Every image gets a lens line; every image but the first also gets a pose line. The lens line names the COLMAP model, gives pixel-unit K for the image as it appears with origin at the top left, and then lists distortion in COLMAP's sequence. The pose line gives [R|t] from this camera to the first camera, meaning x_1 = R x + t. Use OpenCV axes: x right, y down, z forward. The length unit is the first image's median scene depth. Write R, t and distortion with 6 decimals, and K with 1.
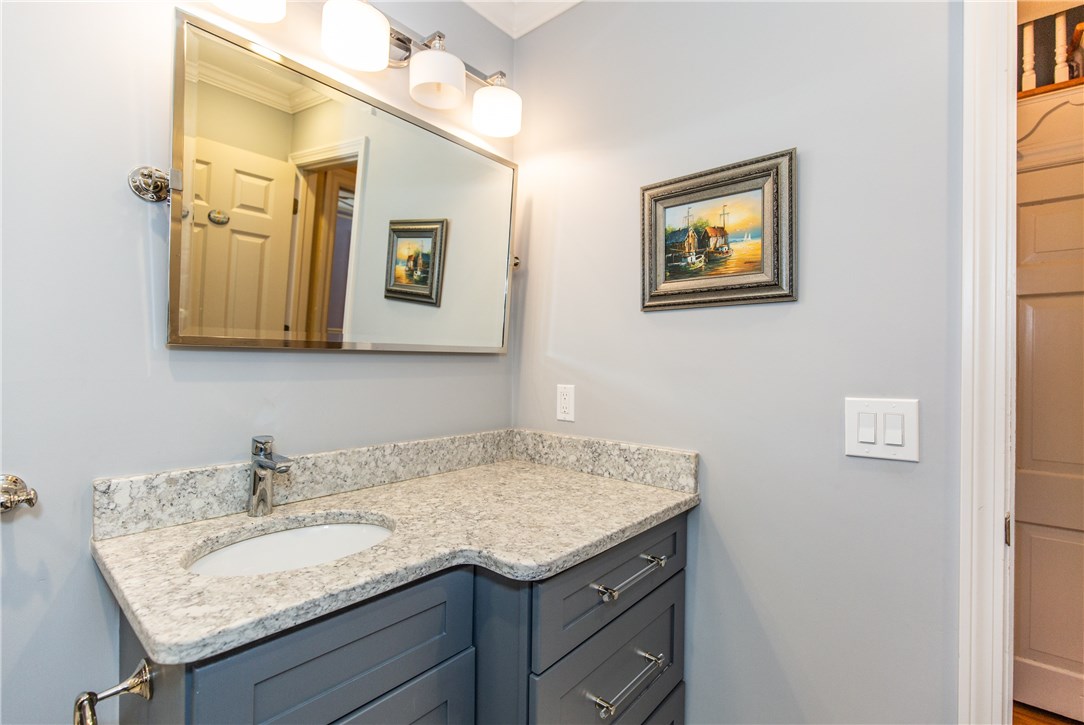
lens RADIAL K [[484.3, 0, 541.9], [0, 484.3, 359.8], [0, 0, 1]] dist [0.000395, -0.001682]
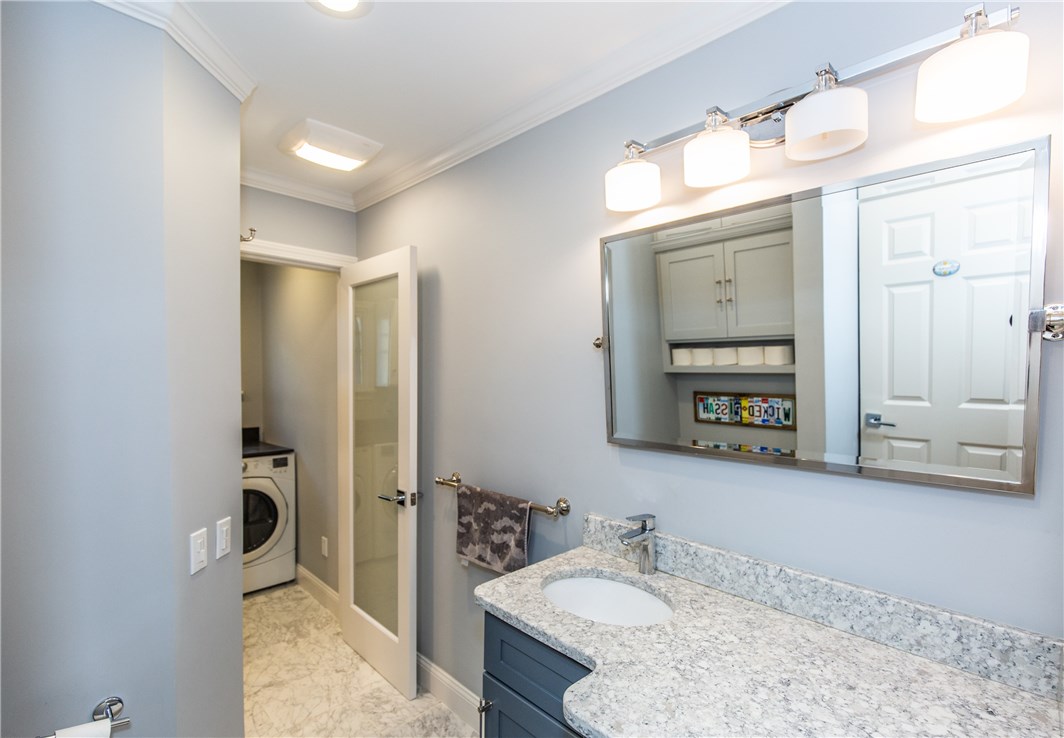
lens RADIAL K [[498.0, 0, 530.1], [0, 498.0, 374.4], [0, 0, 1]] dist [-0.000287, -0.000346]
pose [[-0.076104, -0.001507, -0.997099, 0.741278], [-0.004509, 0.999989, -0.001167, -0.207410], [0.997090, 0.004407, -0.076110, 0.674921]]
